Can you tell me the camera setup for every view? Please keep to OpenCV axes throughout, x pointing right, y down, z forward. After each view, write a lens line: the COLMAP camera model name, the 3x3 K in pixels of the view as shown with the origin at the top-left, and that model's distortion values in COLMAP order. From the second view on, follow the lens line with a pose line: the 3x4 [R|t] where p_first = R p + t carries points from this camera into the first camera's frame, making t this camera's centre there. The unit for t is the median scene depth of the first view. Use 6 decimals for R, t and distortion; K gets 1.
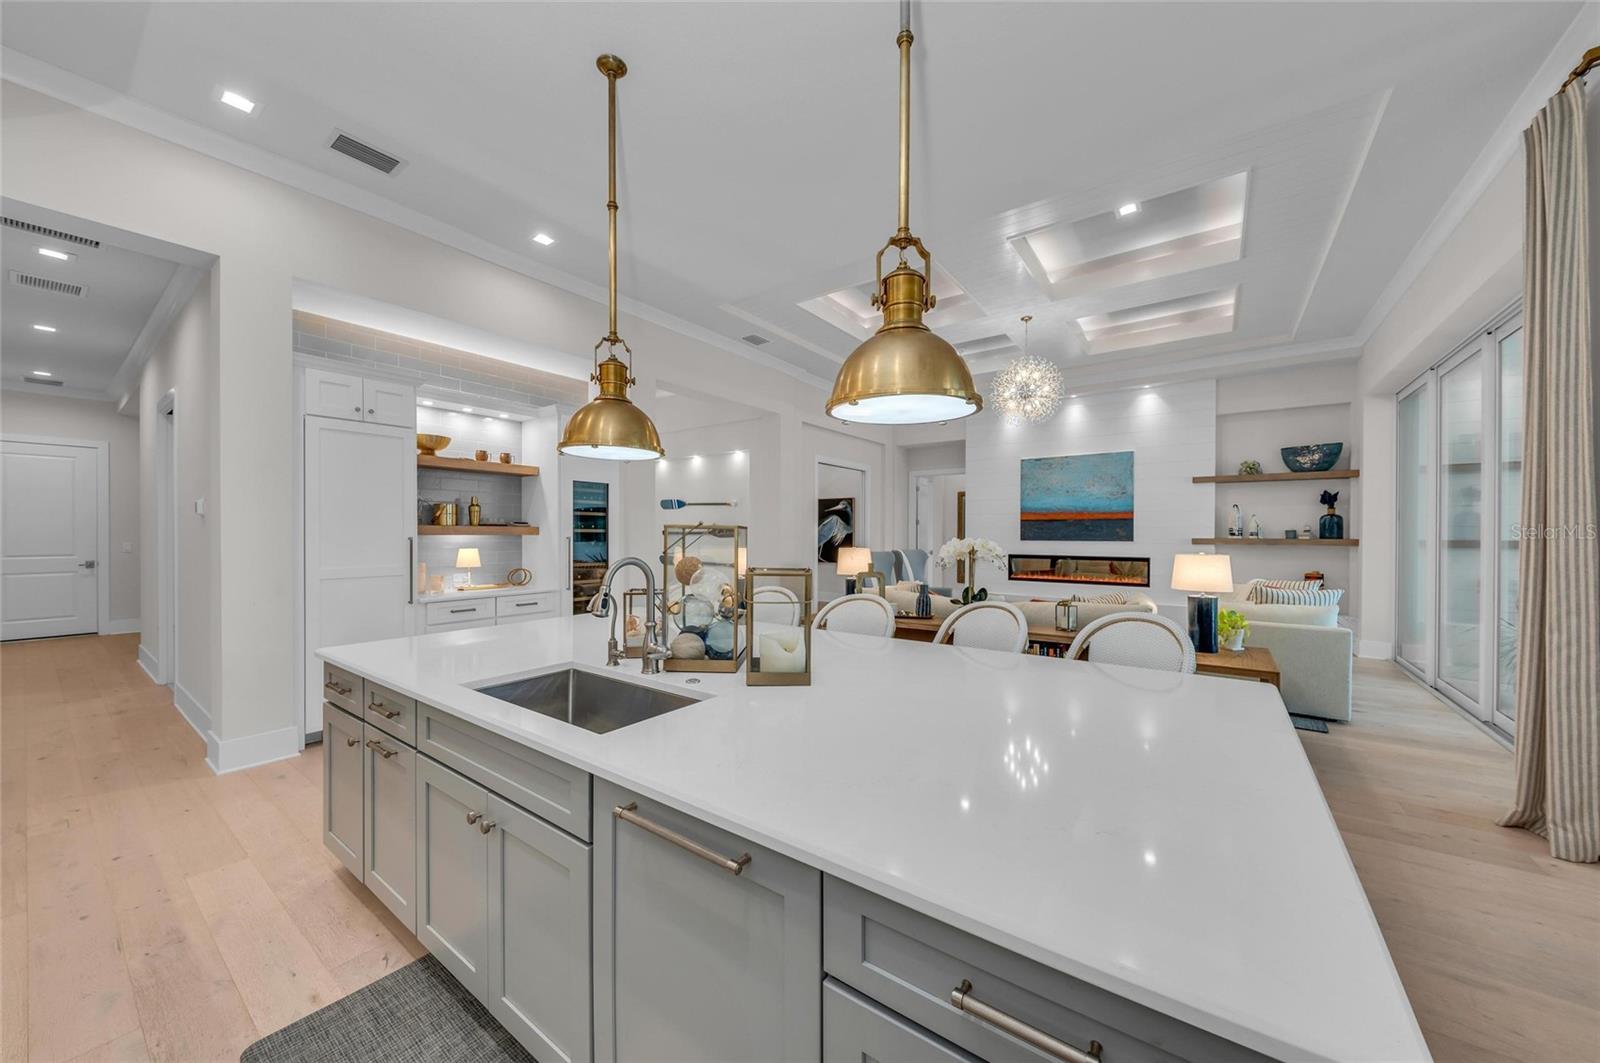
lens RADIAL K [[560.6, 0, 801.6], [0, 560.6, 535.2], [0, 0, 1]] dist [0.009490, -0.005856]
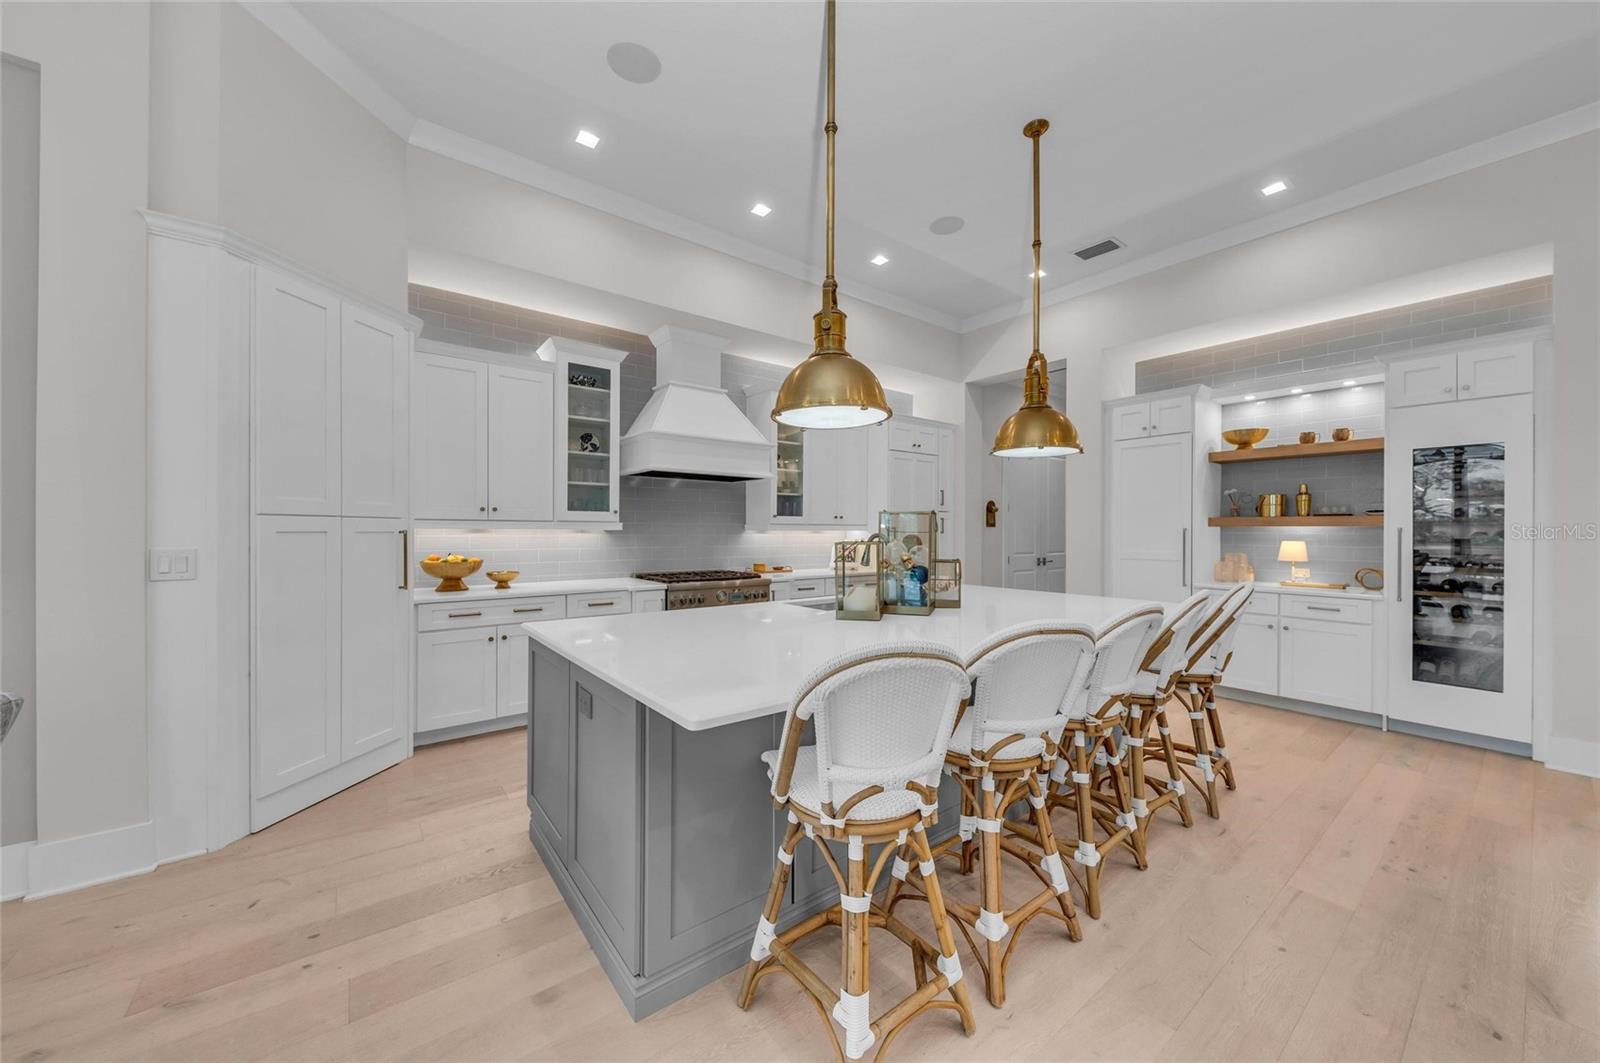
lens RADIAL K [[572.3, 0, 800.2], [0, 572.3, 533.8], [0, 0, 1]] dist [0.009323, -0.005634]
pose [[-0.278426, 0.002486, -0.960455, 0.389211], [-0.007554, 0.999960, 0.004778, 0.009803], [0.960428, 0.008586, -0.278396, 0.344472]]
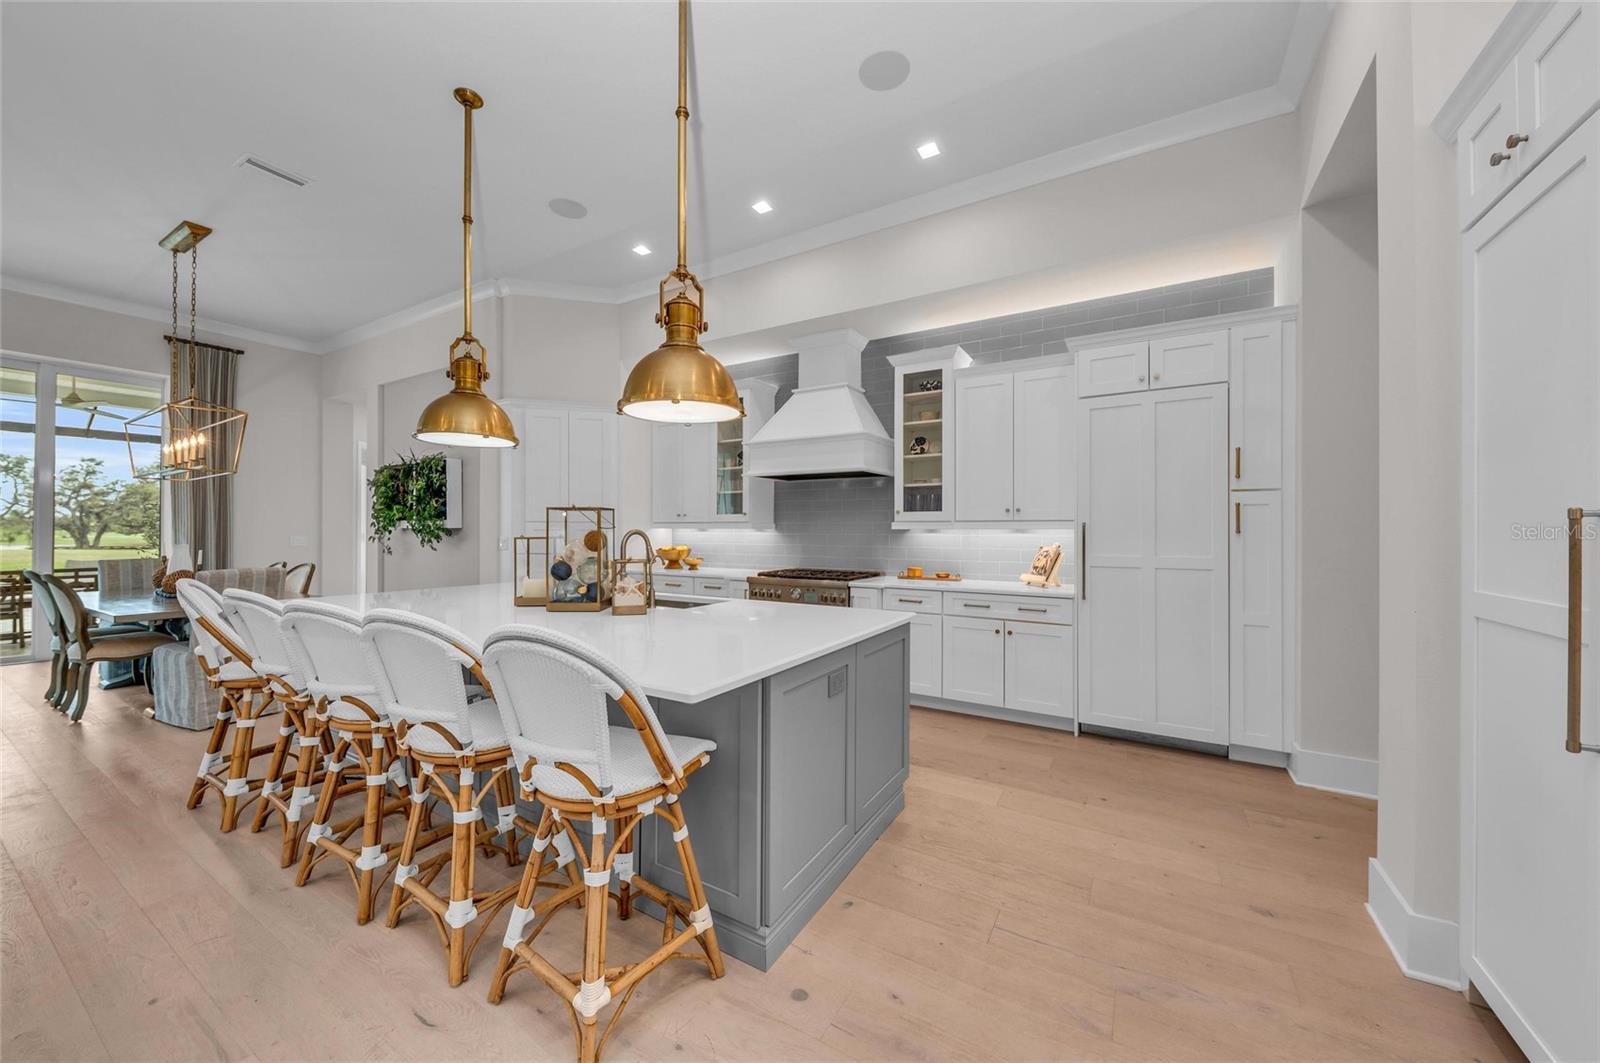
lens RADIAL K [[572.3, 0, 800.2], [0, 572.3, 533.8], [0, 0, 1]] dist [0.009323, -0.005634]
pose [[-0.995961, -0.006638, -0.089537, -0.170886], [-0.007397, 0.999939, 0.008146, 0.009805], [0.089478, 0.008775, -0.995950, 0.743367]]
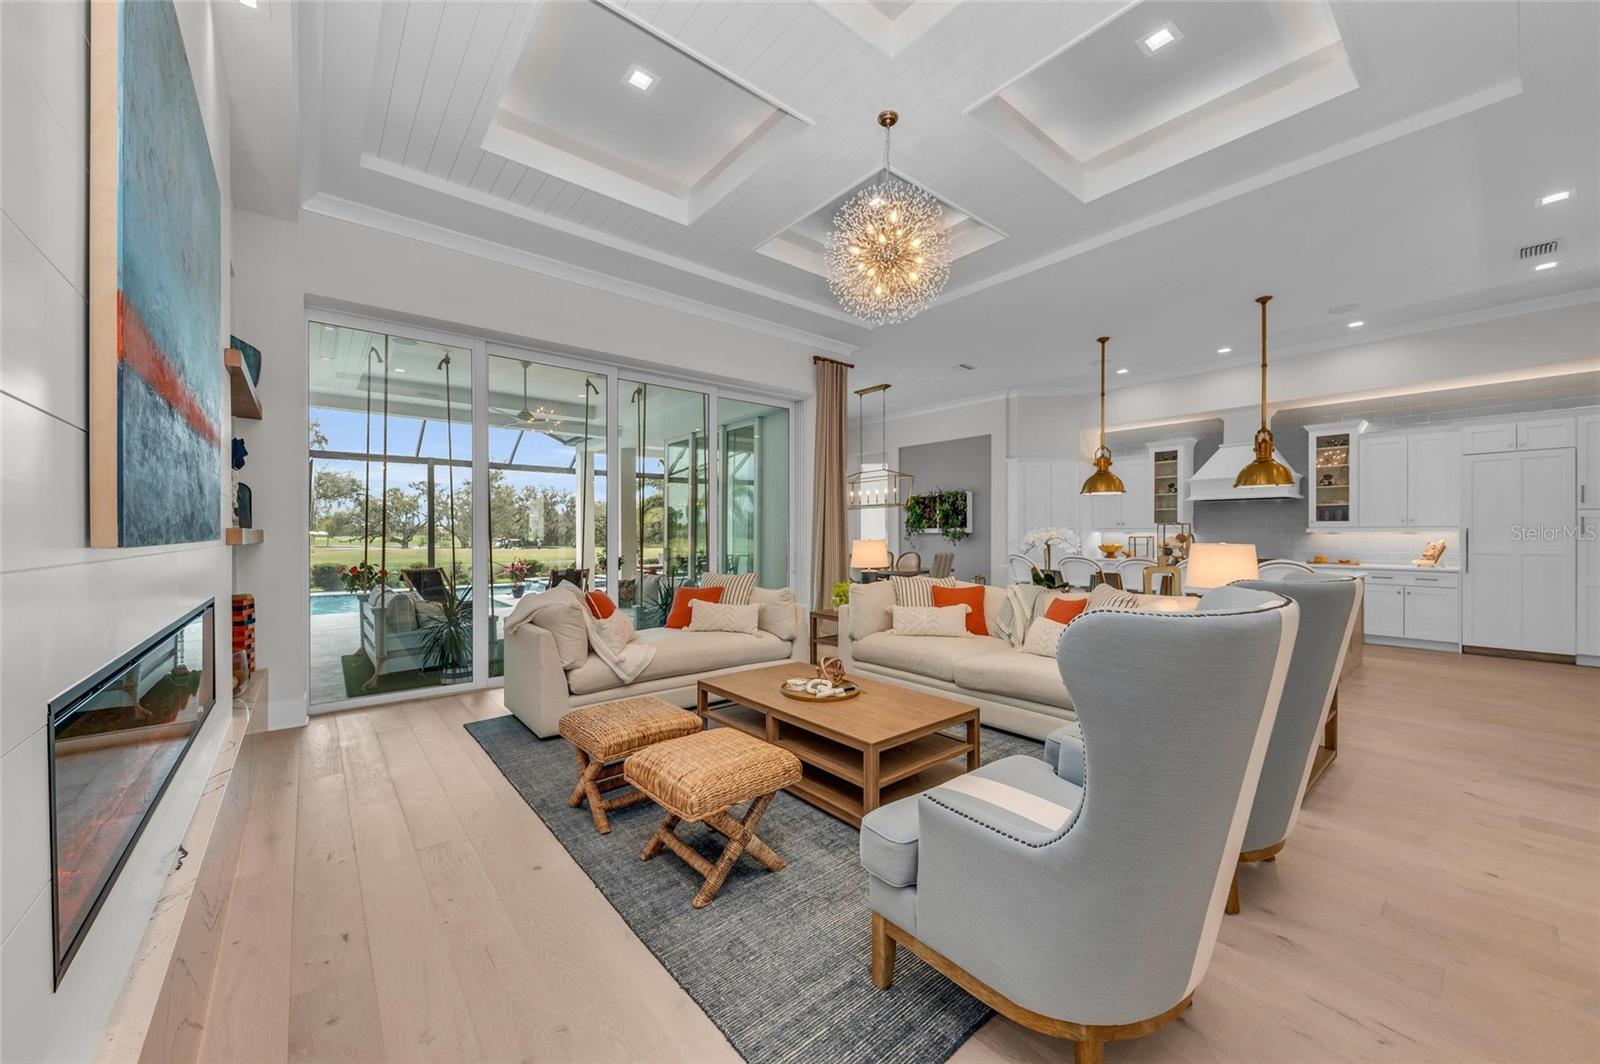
lens RADIAL K [[583.1, 0, 800.7], [0, 583.1, 538.6], [0, 0, 1]] dist [0.007895, -0.006536]
pose [[-0.965213, -0.005577, 0.261404, 0.294106], [-0.002538, 0.999925, 0.011963, 0.010416], [-0.261451, 0.010883, -0.965155, 1.399730]]
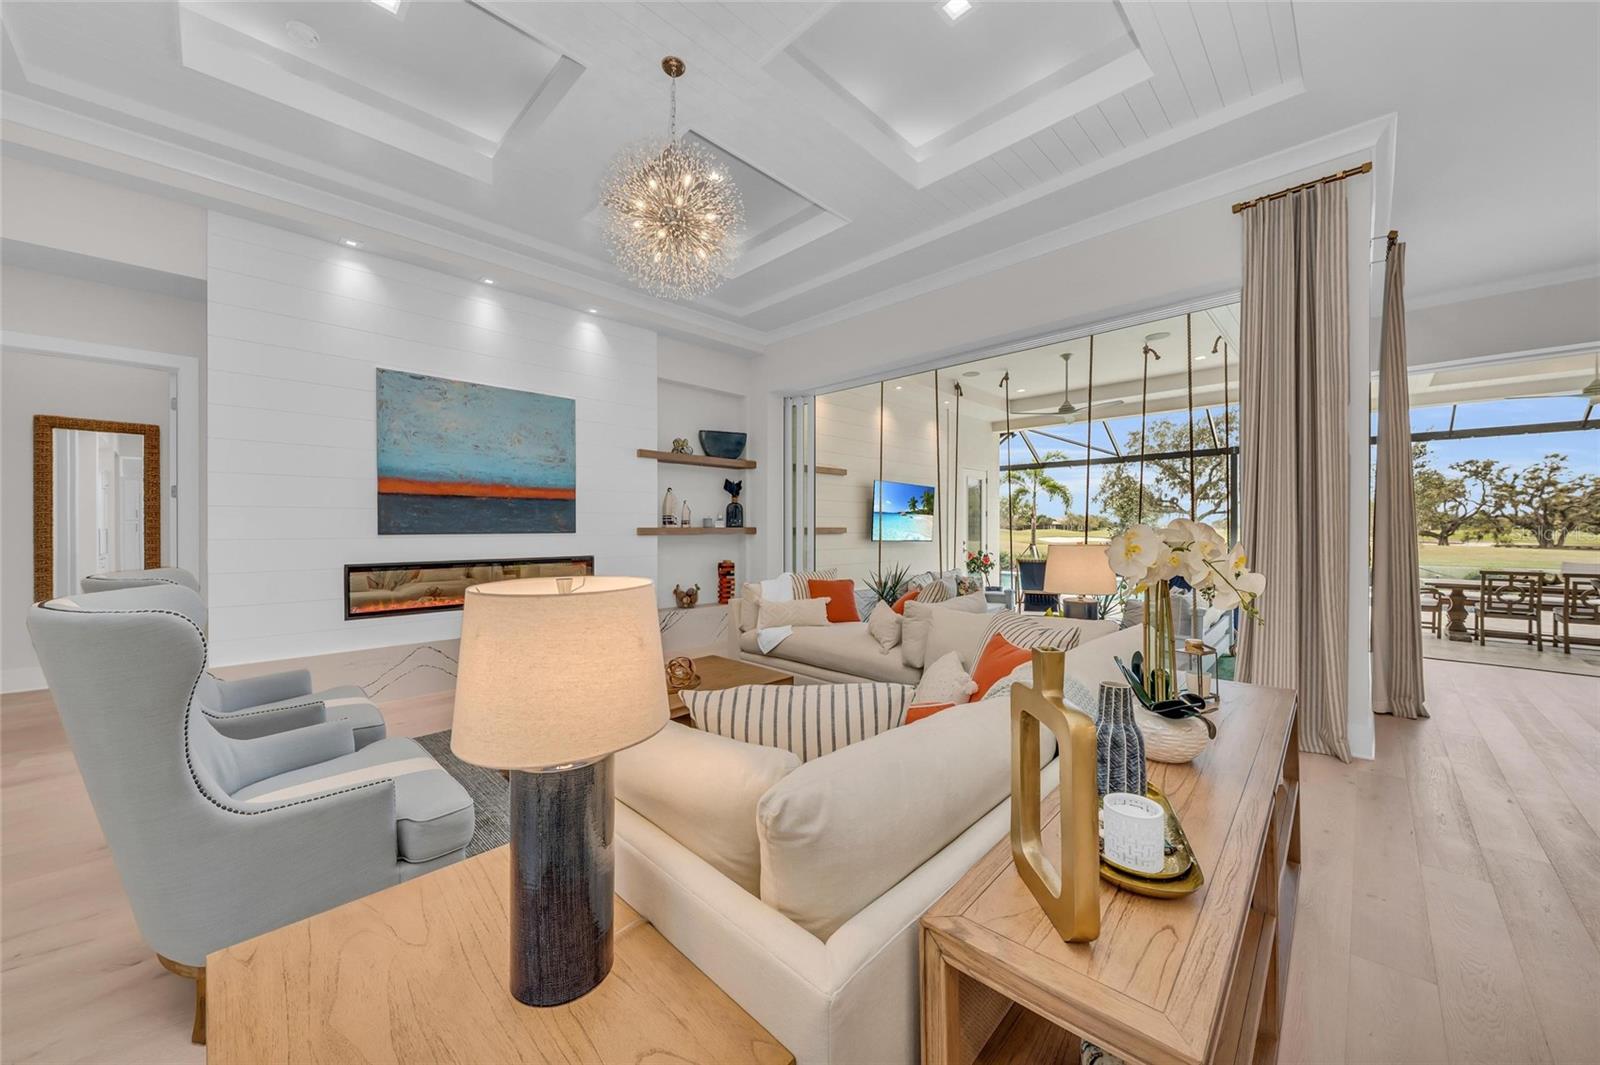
lens RADIAL K [[572.3, 0, 800.2], [0, 572.3, 534.8], [0, 0, 1]] dist [0.009323, -0.005634]
pose [[0.149332, -0.015984, 0.988658, -0.064593], [0.005185, 0.999868, 0.015382, 0.004992], [-0.988774, 0.002829, 0.149395, 0.743612]]
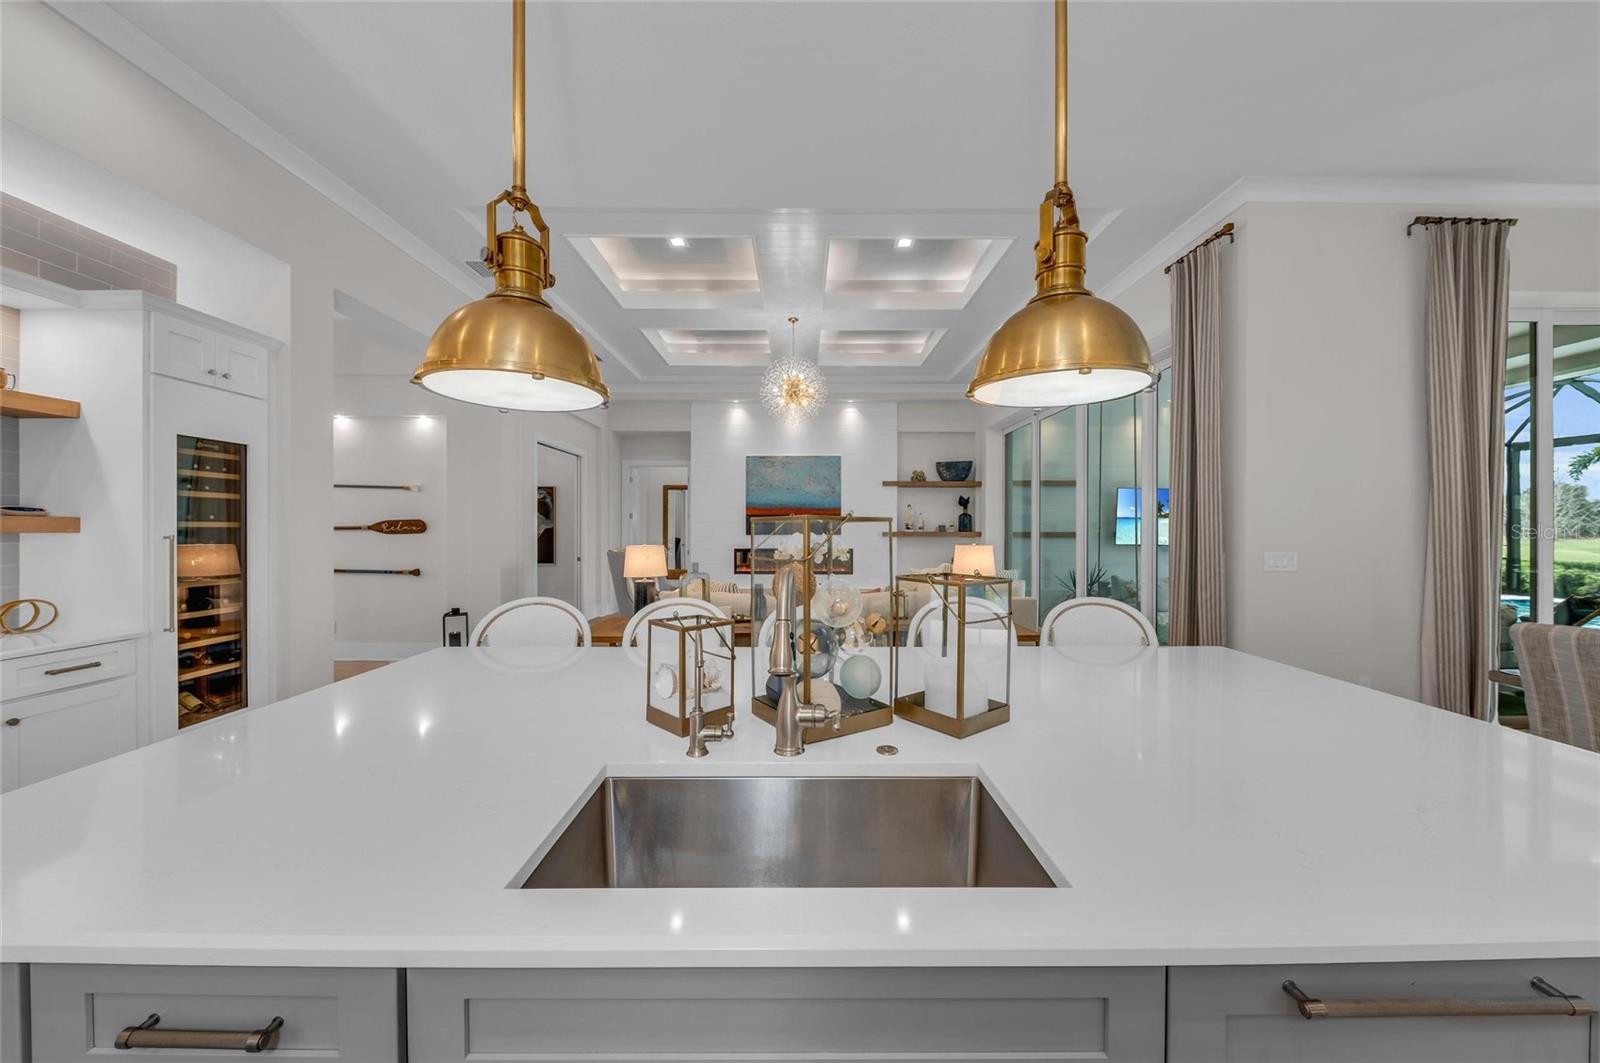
lens RADIAL K [[563.4, 0, 802.5], [0, 563.4, 532.2], [0, 0, 1]] dist [0.009351, -0.005530]
pose [[0.806931, -0.006112, 0.590614, -0.180794], [0.003172, 0.999977, 0.006014, -0.001320], [-0.590637, -0.002980, 0.806932, 0.138520]]
